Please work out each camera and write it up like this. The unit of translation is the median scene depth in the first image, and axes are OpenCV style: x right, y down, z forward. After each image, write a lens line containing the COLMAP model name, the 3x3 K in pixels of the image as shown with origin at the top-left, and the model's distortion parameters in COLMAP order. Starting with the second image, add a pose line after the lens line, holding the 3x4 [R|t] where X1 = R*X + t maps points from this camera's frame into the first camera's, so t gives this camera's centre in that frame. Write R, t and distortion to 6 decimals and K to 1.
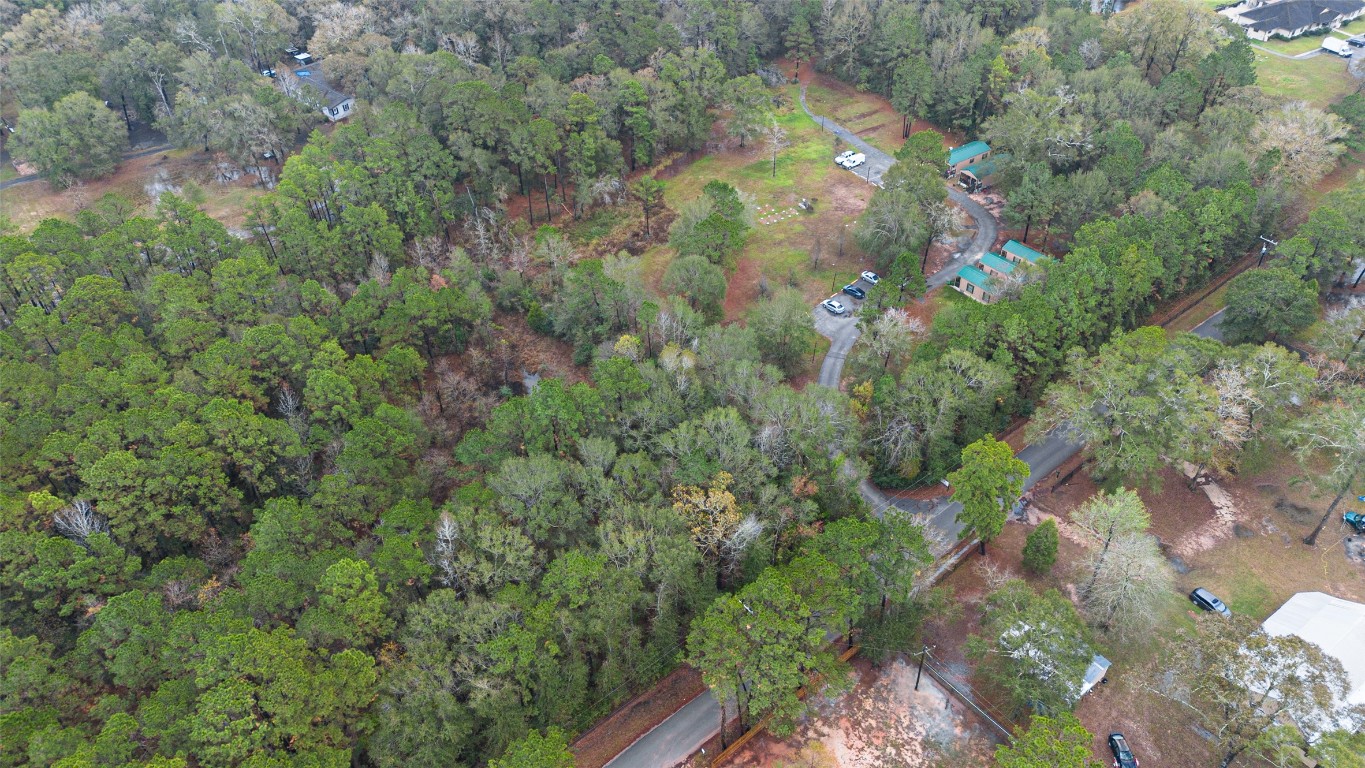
lens RADIAL K [[962.6, 0, 682.5], [0, 962.6, 384.0], [0, 0, 1]] dist [0.085862, -0.077680]
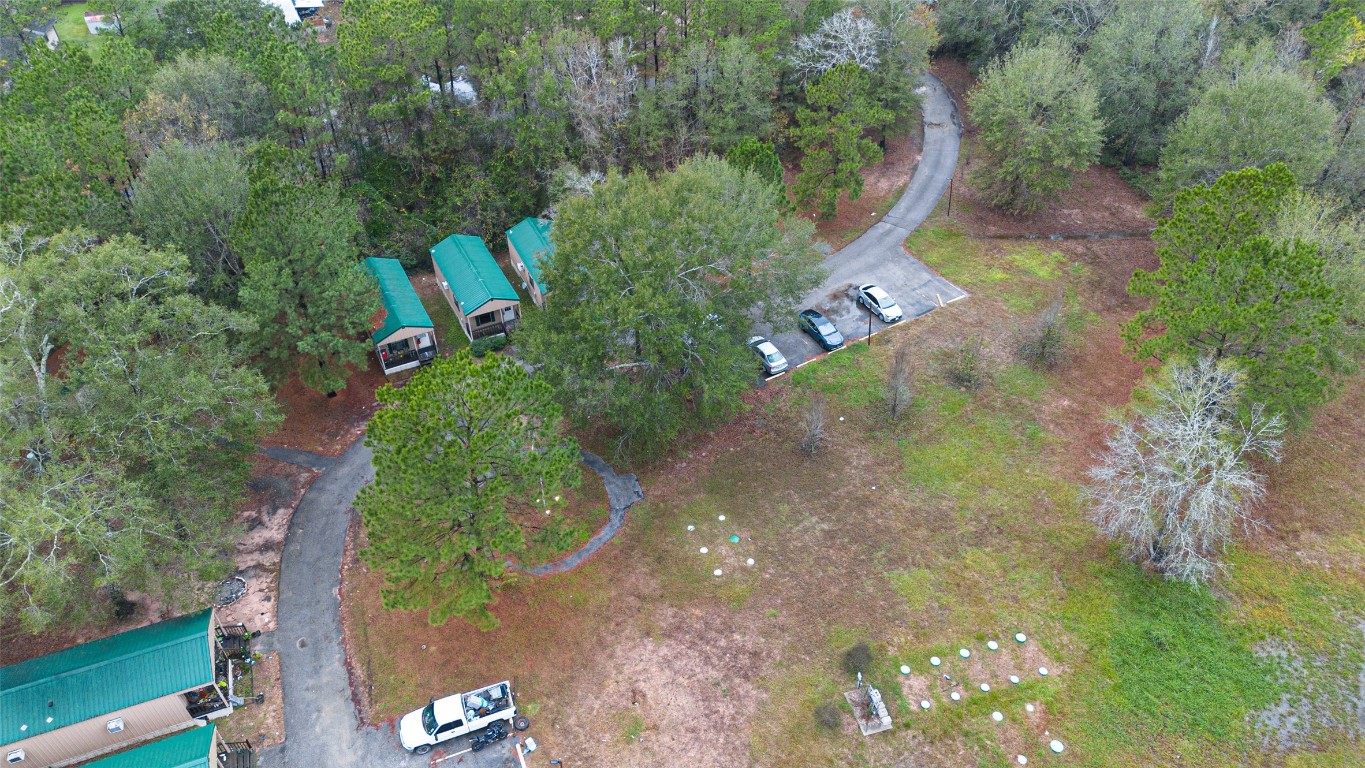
lens RADIAL K [[962.6, 0, 682.5], [0, 962.6, 384.0], [0, 0, 1]] dist [0.085862, -0.077680]
pose [[-0.975910, -0.109748, 0.188560, 0.136089], [0.169902, 0.159890, 0.972404, -0.456614], [-0.136868, 0.981015, -0.137392, 0.959782]]
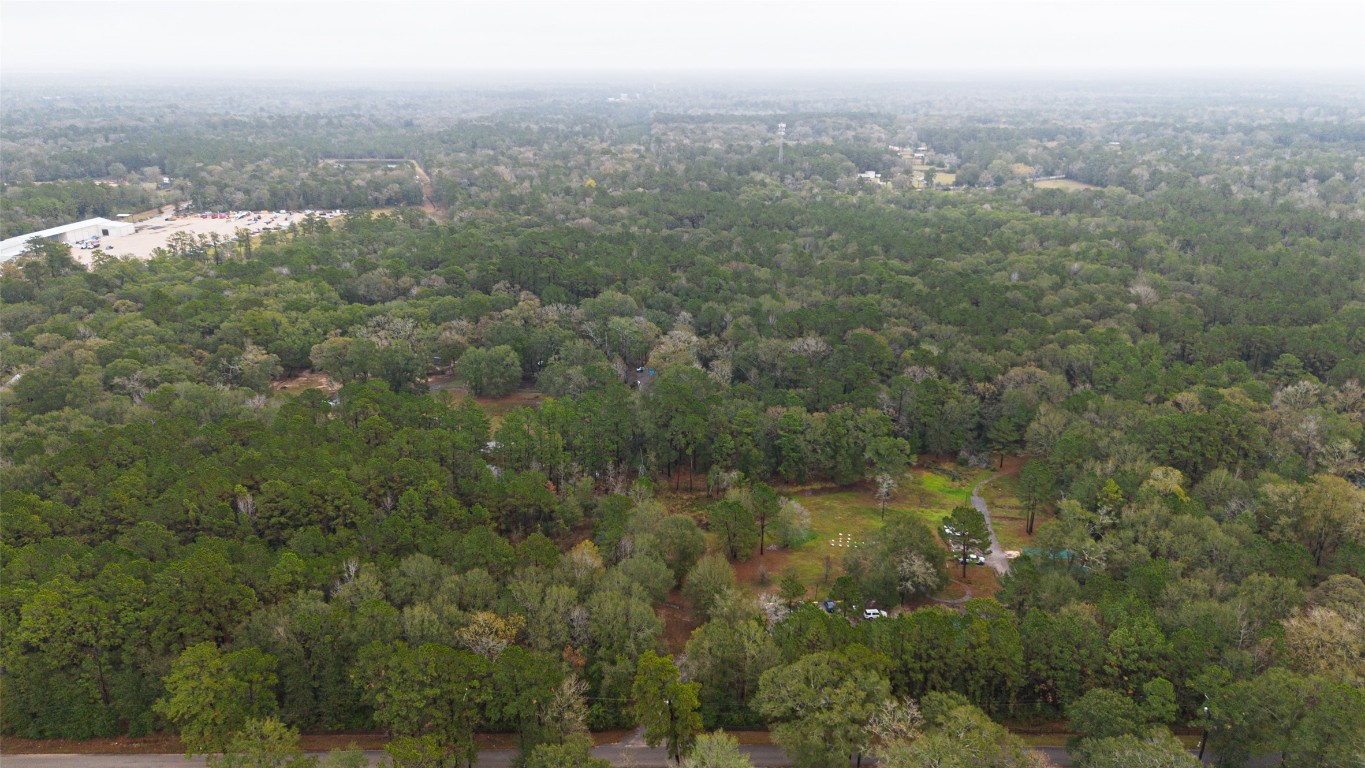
lens RADIAL K [[1011.8, 0, 682.5], [0, 1011.8, 384.0], [0, 0, 1]] dist [0.094017, -0.096477]
pose [[0.785379, 0.215222, -0.580395, 0.601523], [-0.418826, 0.875165, -0.242220, 0.035325], [0.455811, 0.433319, 0.777477, -0.114047]]
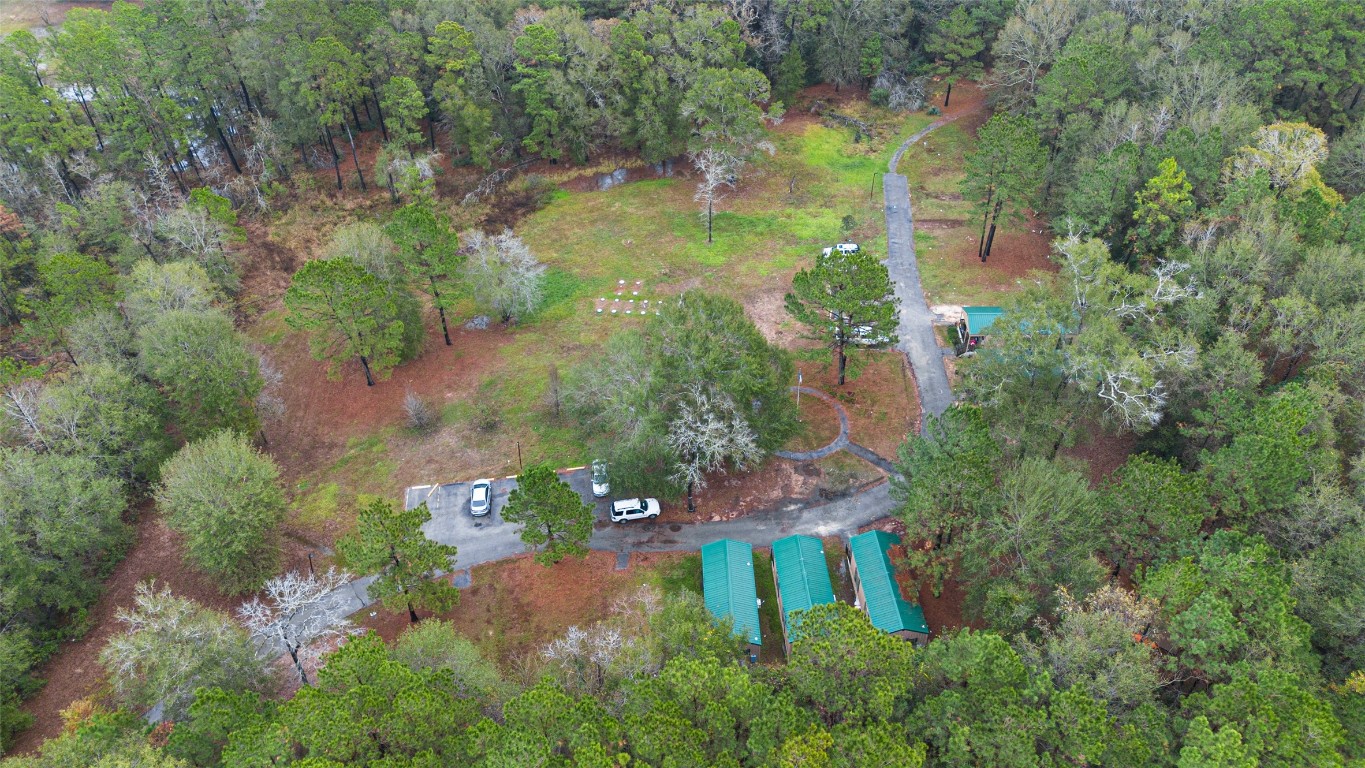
lens RADIAL K [[962.6, 0, 682.5], [0, 962.6, 384.0], [0, 0, 1]] dist [0.085862, -0.077680]
pose [[0.814783, 0.388422, -0.430415, 0.392545], [-0.372629, 0.919593, 0.124481, -0.212968], [0.444158, 0.058960, 0.894006, 0.489139]]
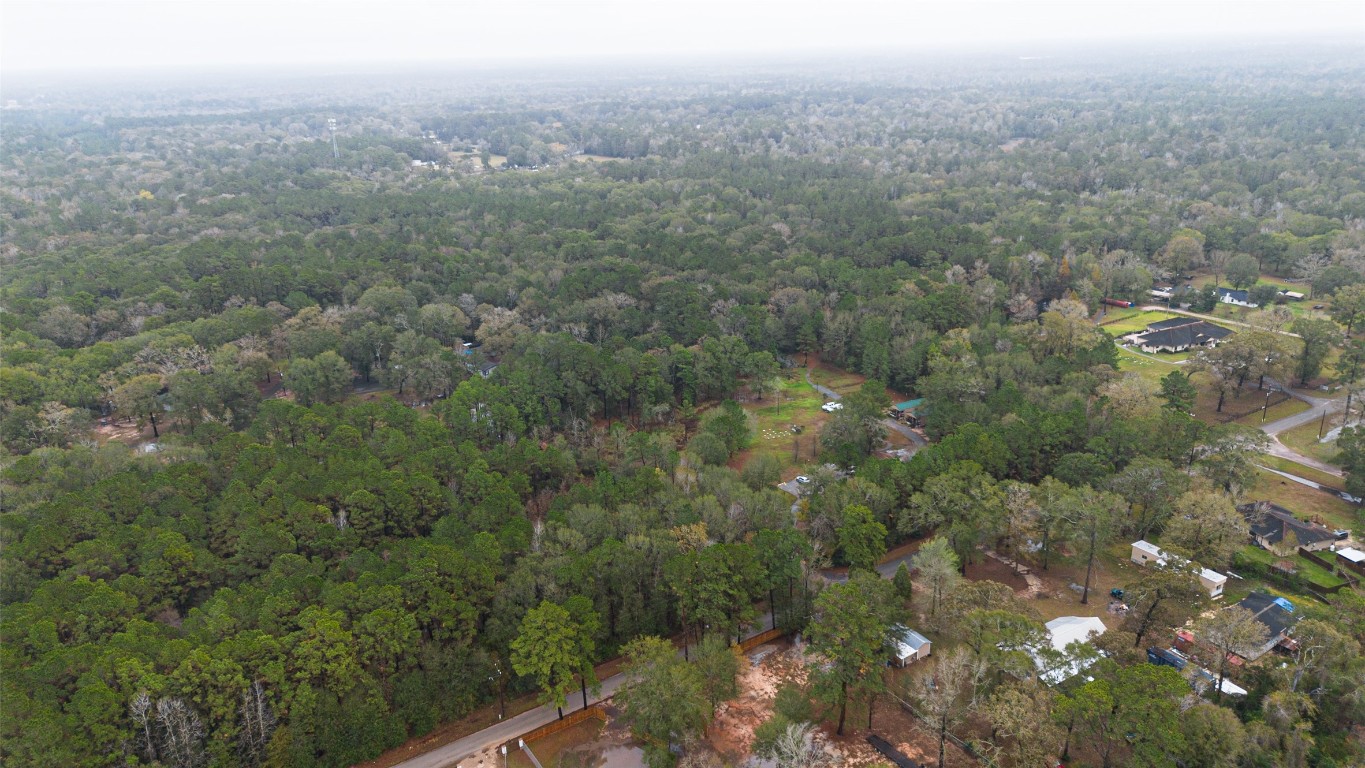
lens RADIAL K [[948.8, 0, 682.5], [0, 948.8, 384.0], [0, 0, 1]] dist [0.147779, -0.224323]
pose [[0.994566, 0.032156, -0.099015, 0.096417], [-0.065124, 0.934200, -0.350755, 0.263834], [0.081221, 0.355297, 0.931218, -0.372003]]
